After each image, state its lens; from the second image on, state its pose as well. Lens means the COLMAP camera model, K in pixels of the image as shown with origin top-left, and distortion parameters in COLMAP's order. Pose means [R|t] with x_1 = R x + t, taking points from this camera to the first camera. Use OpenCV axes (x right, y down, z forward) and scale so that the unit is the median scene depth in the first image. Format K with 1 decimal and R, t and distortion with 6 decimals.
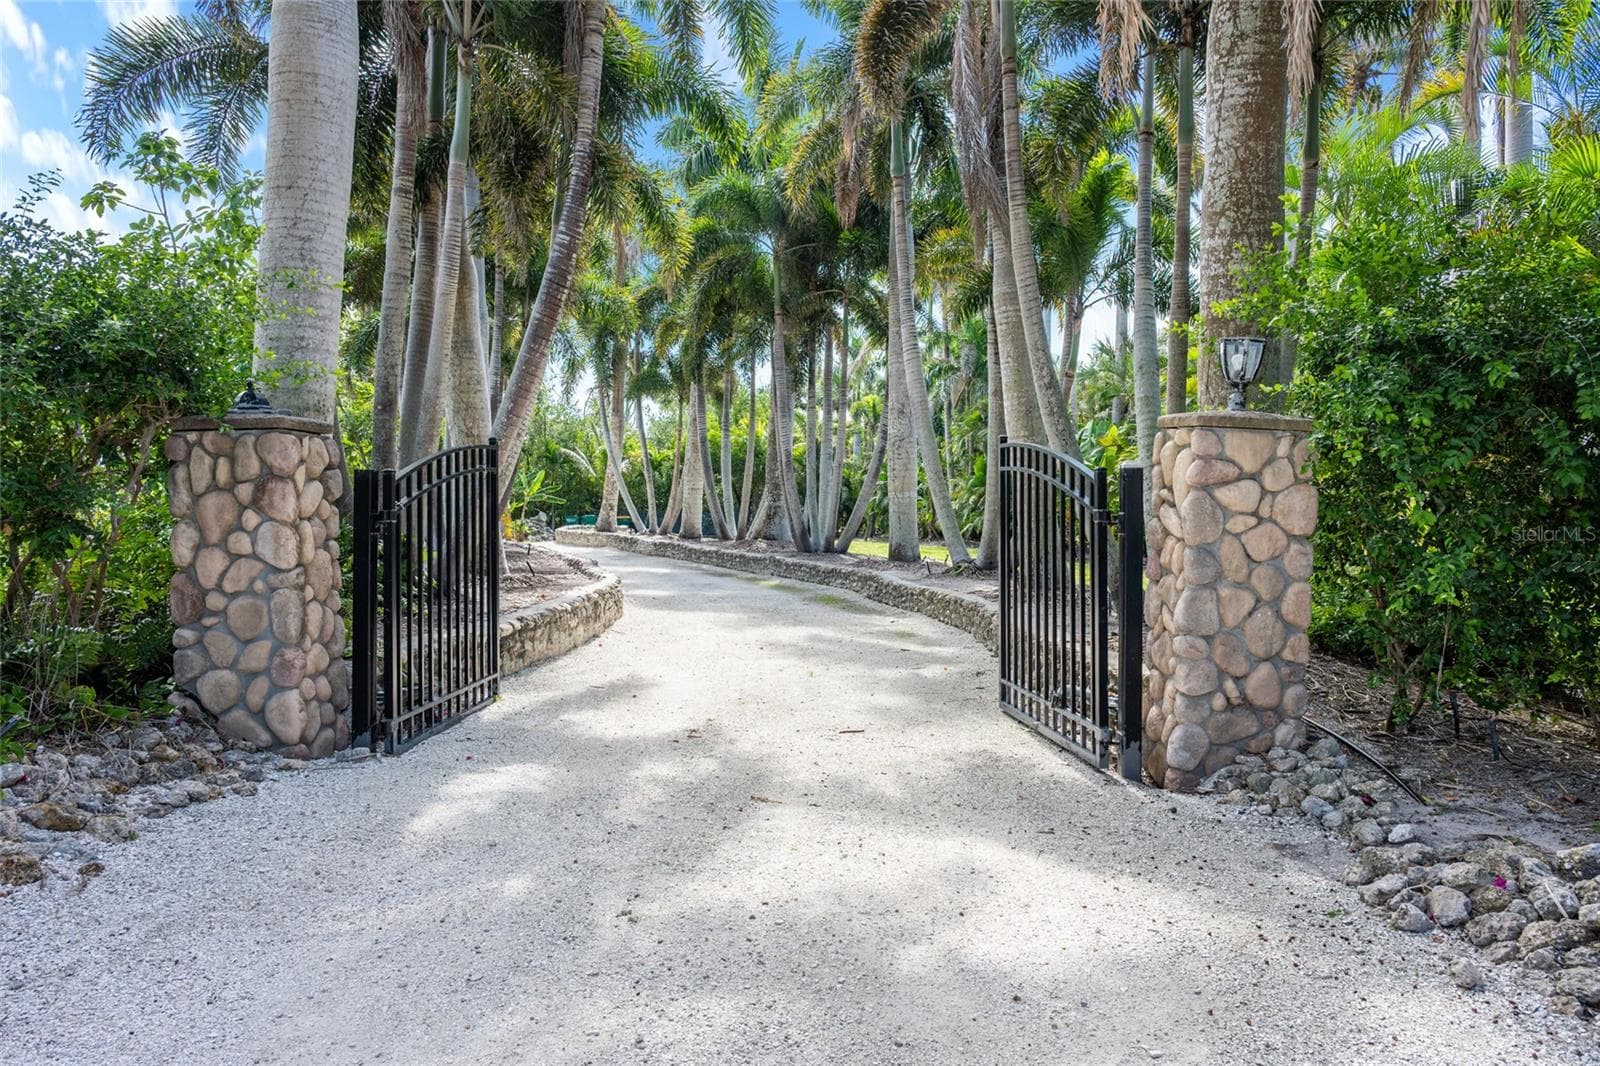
lens RADIAL K [[1137.5, 0, 810.3], [0, 1137.5, 479.8], [0, 0, 1]] dist [0.000761, -0.002588]
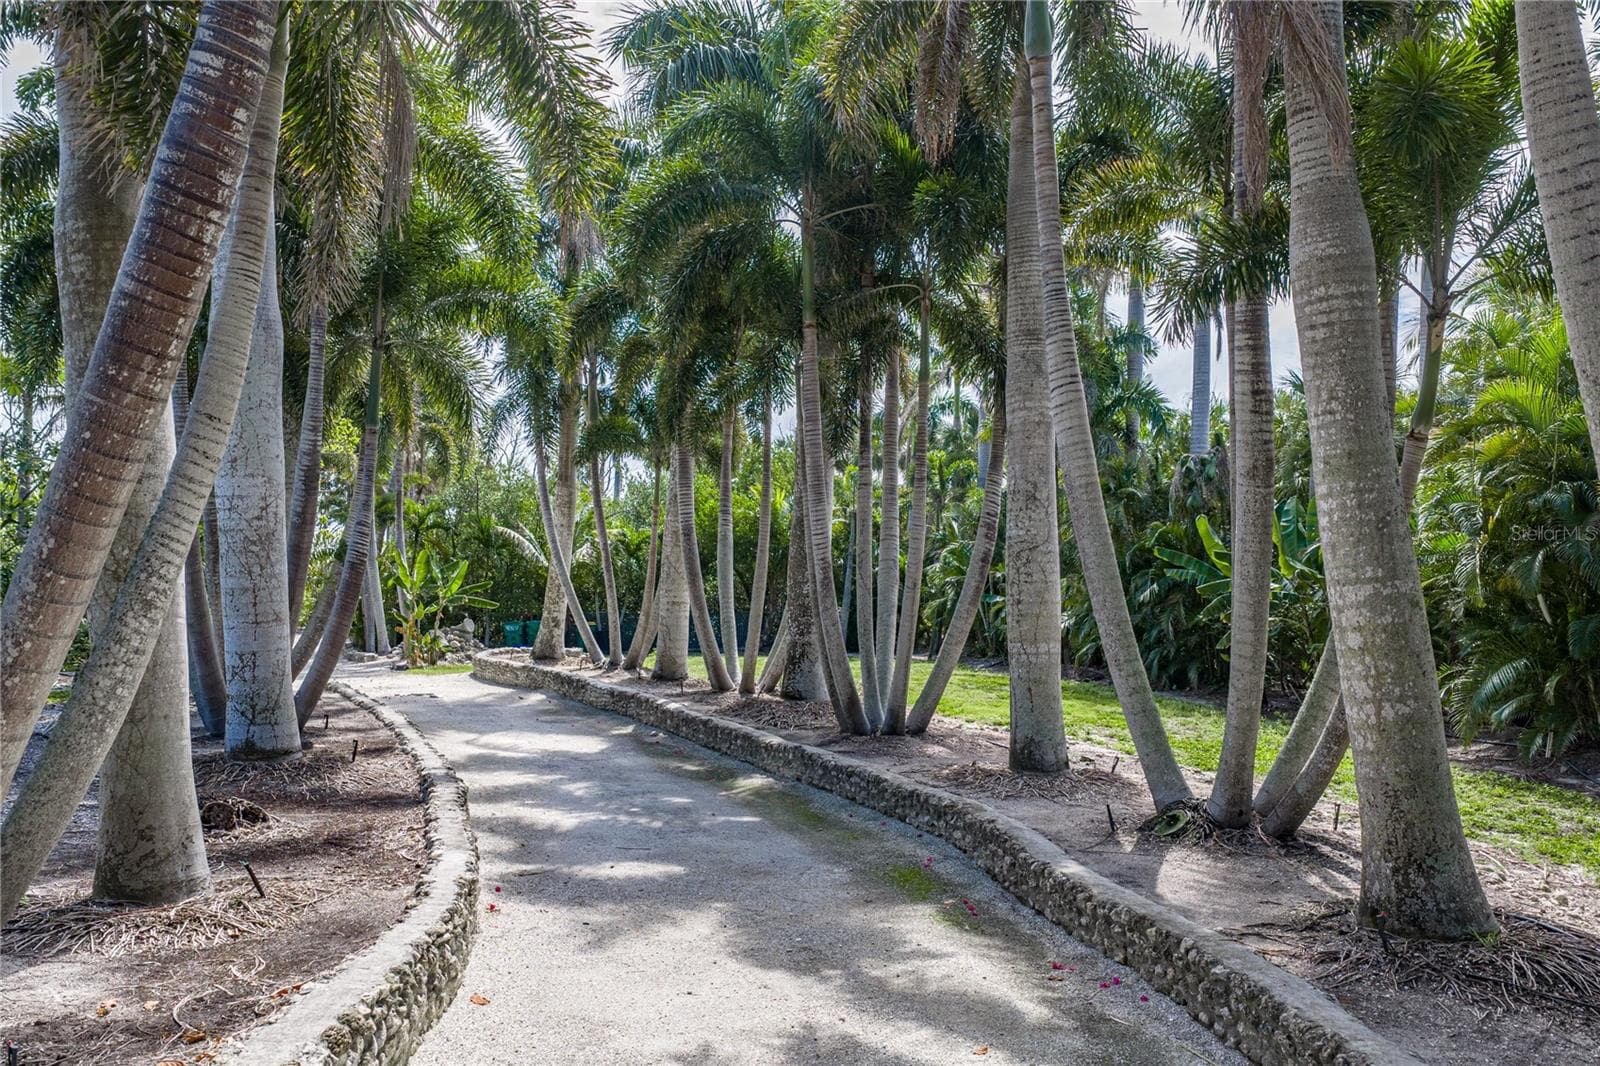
lens RADIAL K [[1412.7, 0, 816.7], [0, 1412.7, 514.1], [0, 0, 1]] dist [0.017812, -0.026309]
pose [[0.999843, 0.000859, -0.017682, -0.010092], [-0.001291, 0.999700, -0.024444, -0.027234], [0.017656, 0.024463, 0.999545, 0.242085]]
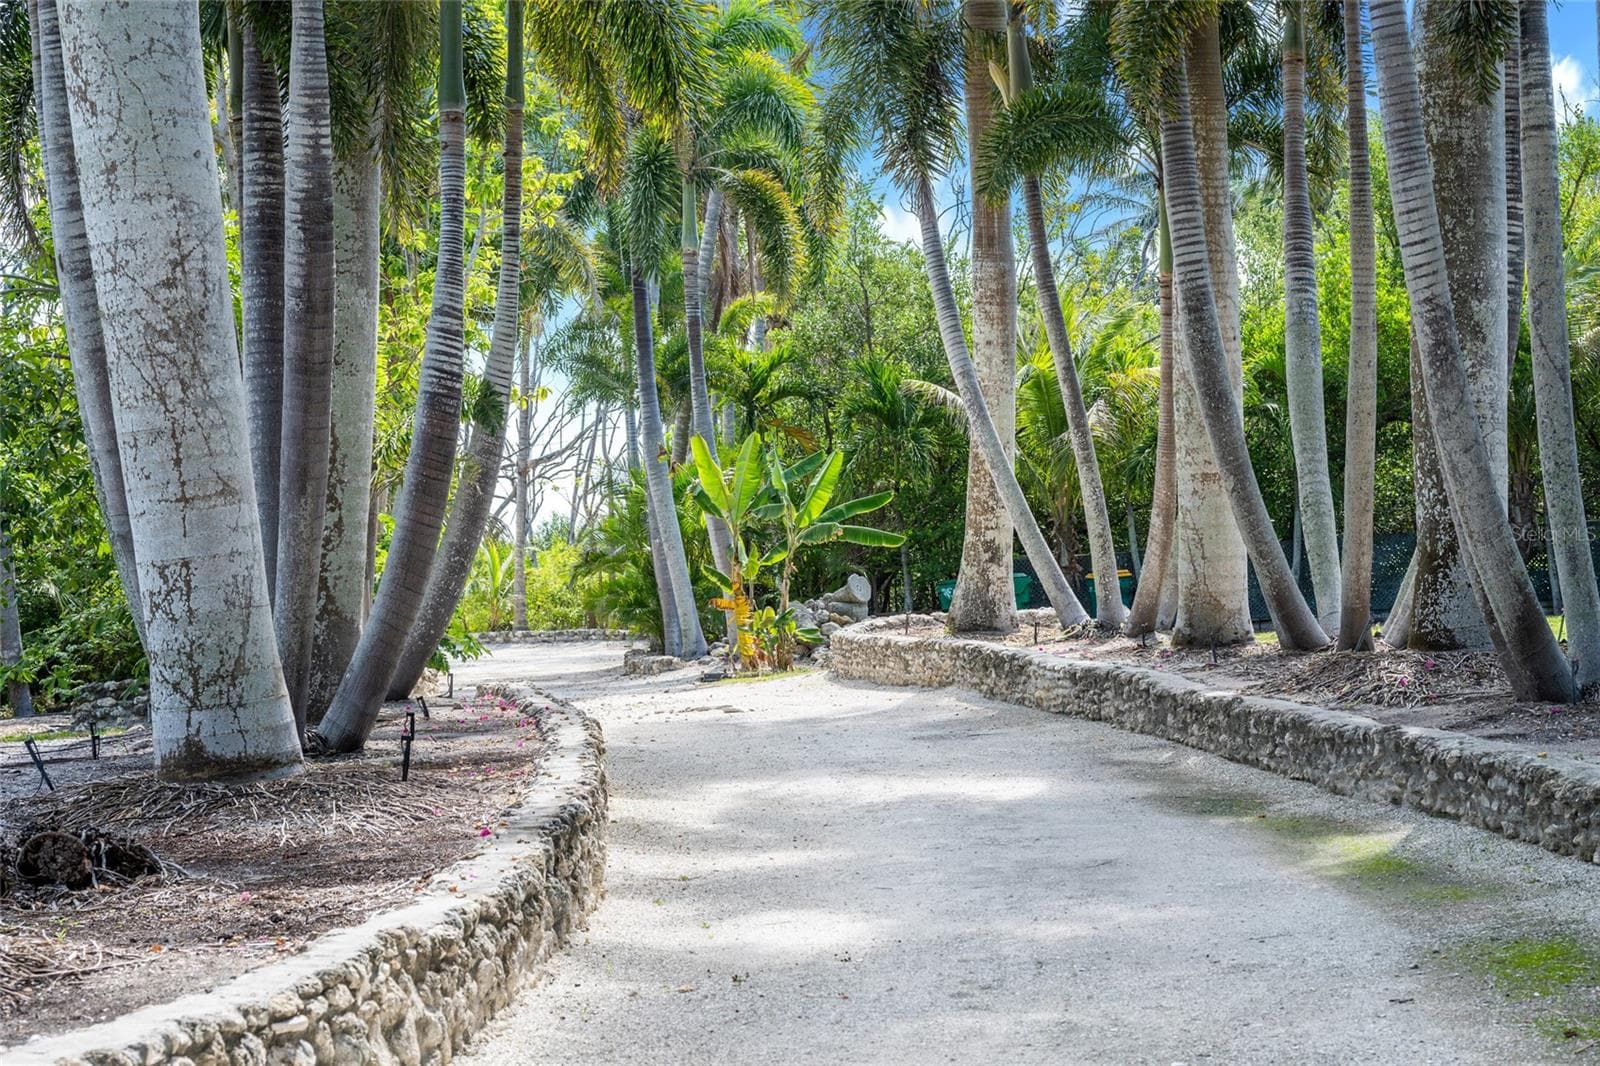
lens RADIAL K [[3023.6, 0, 800.0], [0, 3023.6, 533.0], [0, 0, 1]] dist [-0.021203, -0.003480]
pose [[0.948897, -0.064357, -0.308955, 0.042781], [0.072051, 0.997309, 0.013546, 0.005290], [0.307252, -0.035114, 0.950980, 0.278760]]
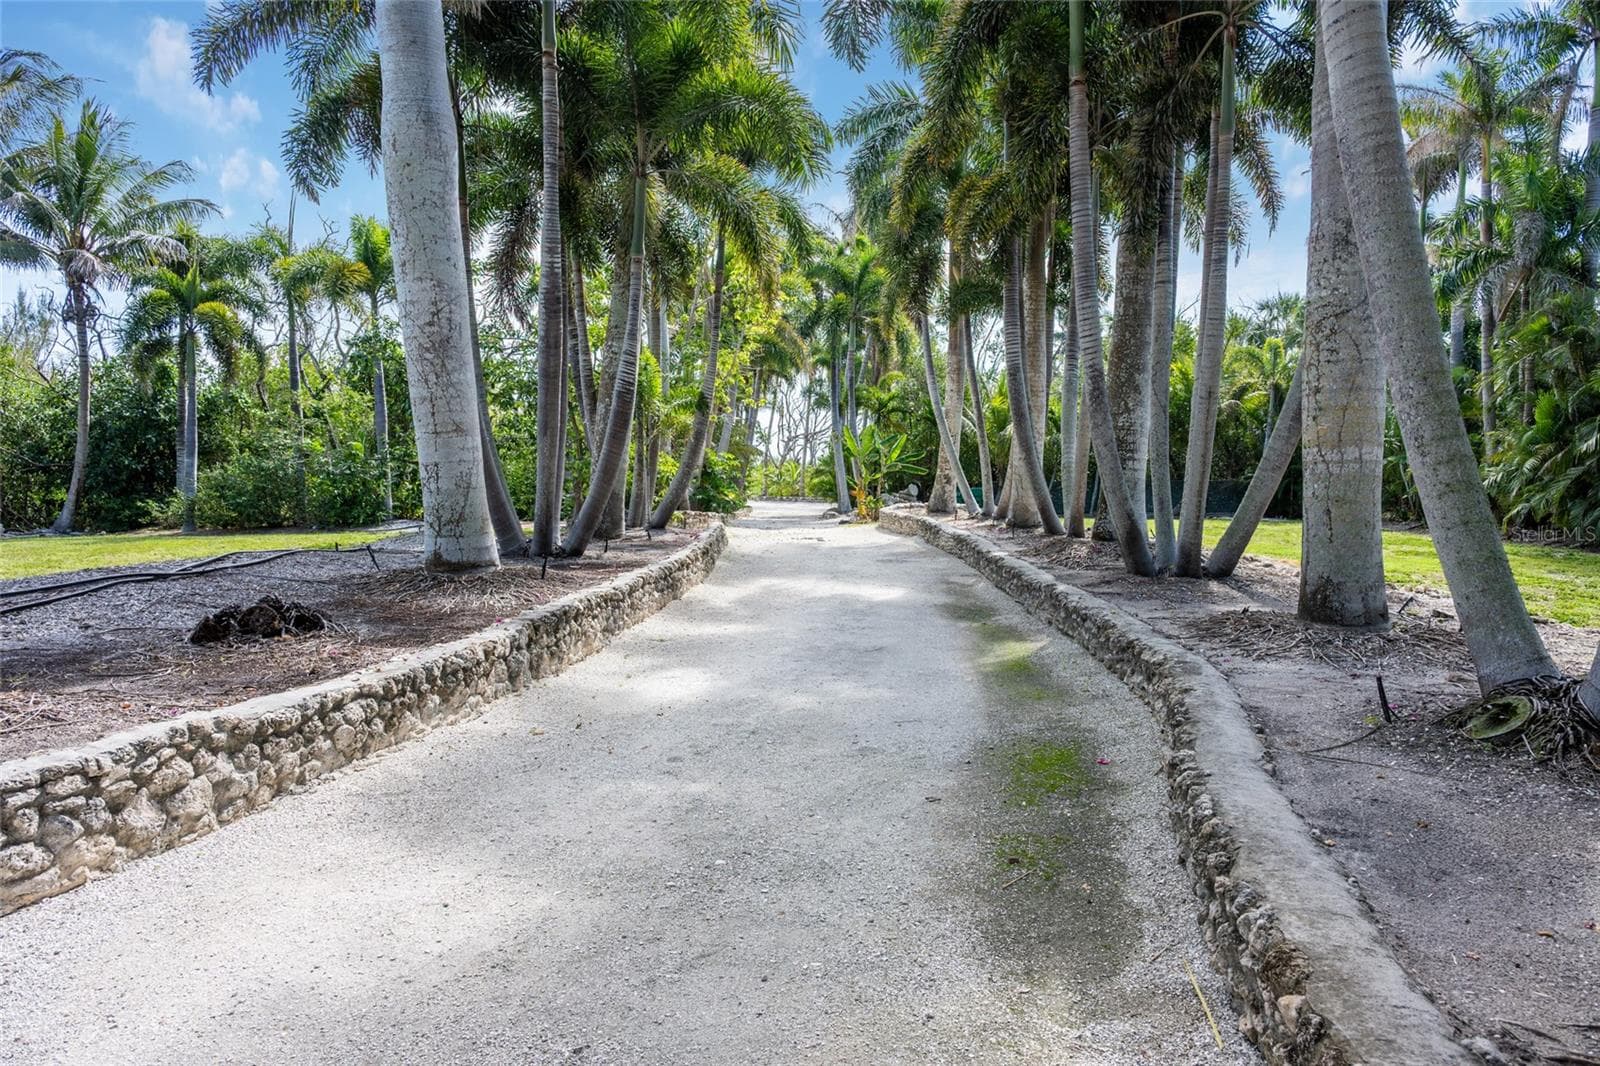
lens RADIAL K [[1086.5, 0, 800.0], [0, 1086.5, 533.0], [0, 0, 1]] dist [-0.003361, -0.004724]
pose [[0.903226, 0.017798, -0.428797, 0.057559], [0.015130, 0.997198, 0.073262, 0.007901], [0.428899, -0.072660, 0.900425, 0.452195]]
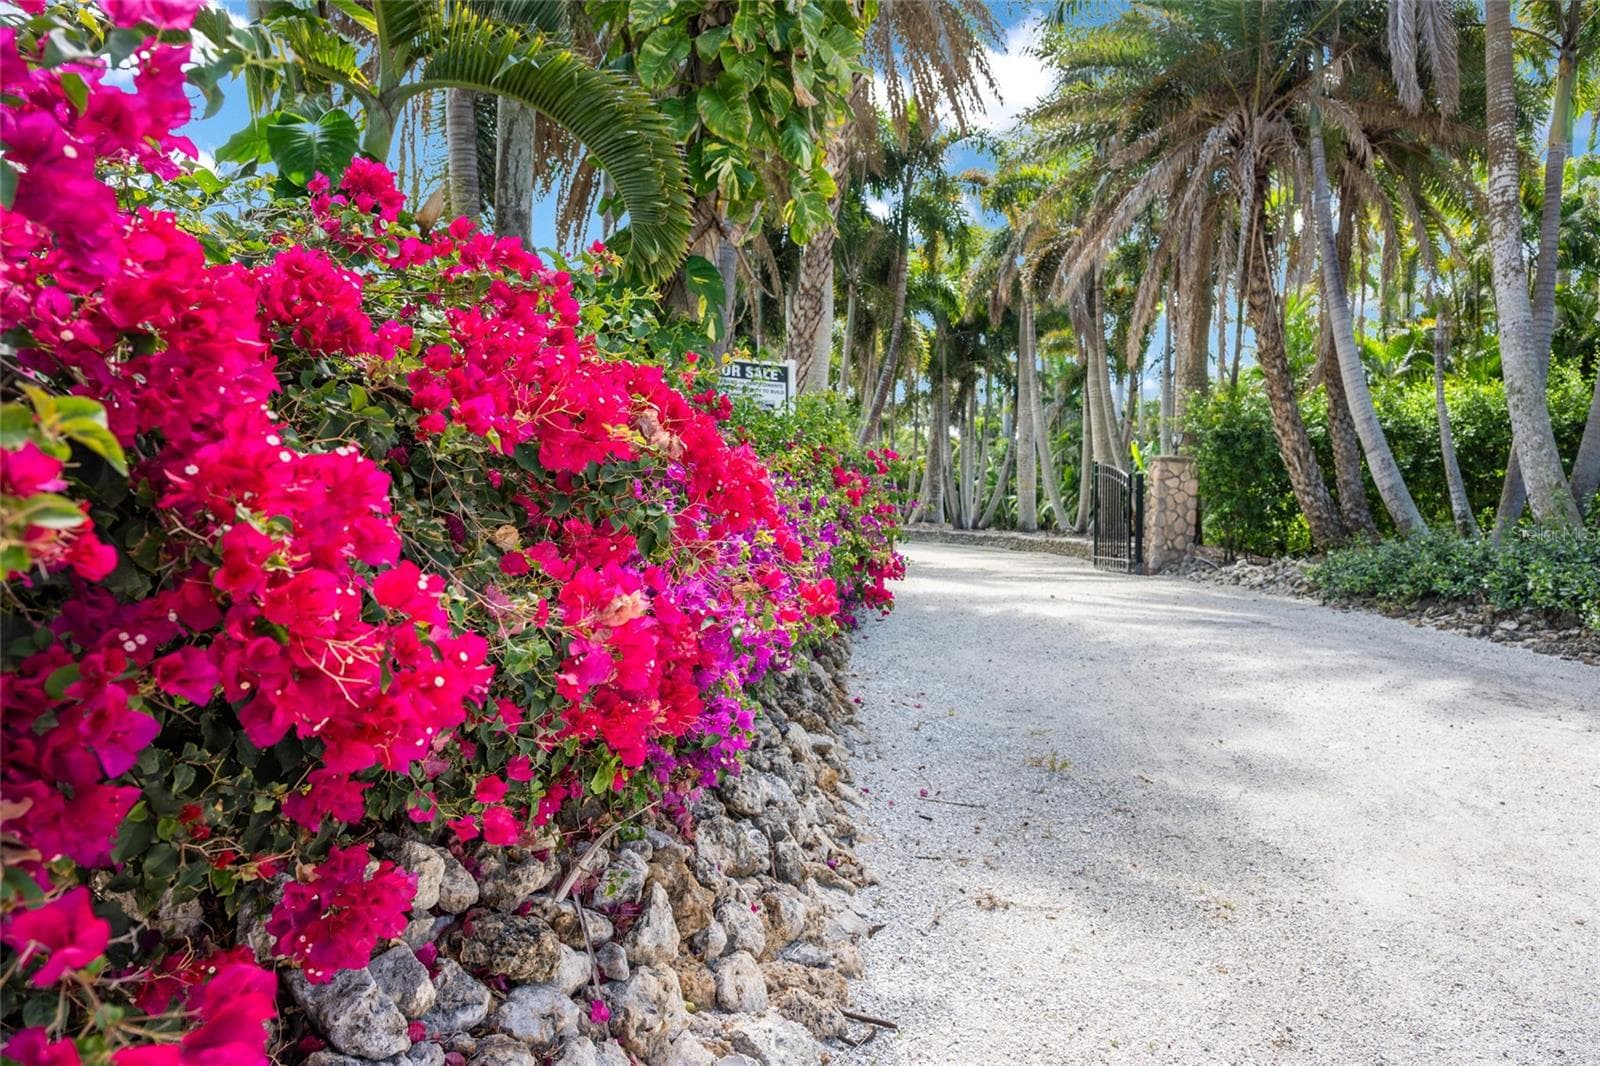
lens RADIAL K [[1137.5, 0, 810.3], [0, 1137.5, 479.8], [0, 0, 1]] dist [0.000761, -0.002588]
pose [[0.997806, 0.008070, -0.065715, -0.094507], [-0.008509, 0.999943, -0.006403, 0.007894], [0.065659, 0.006948, 0.997818, -0.499904]]
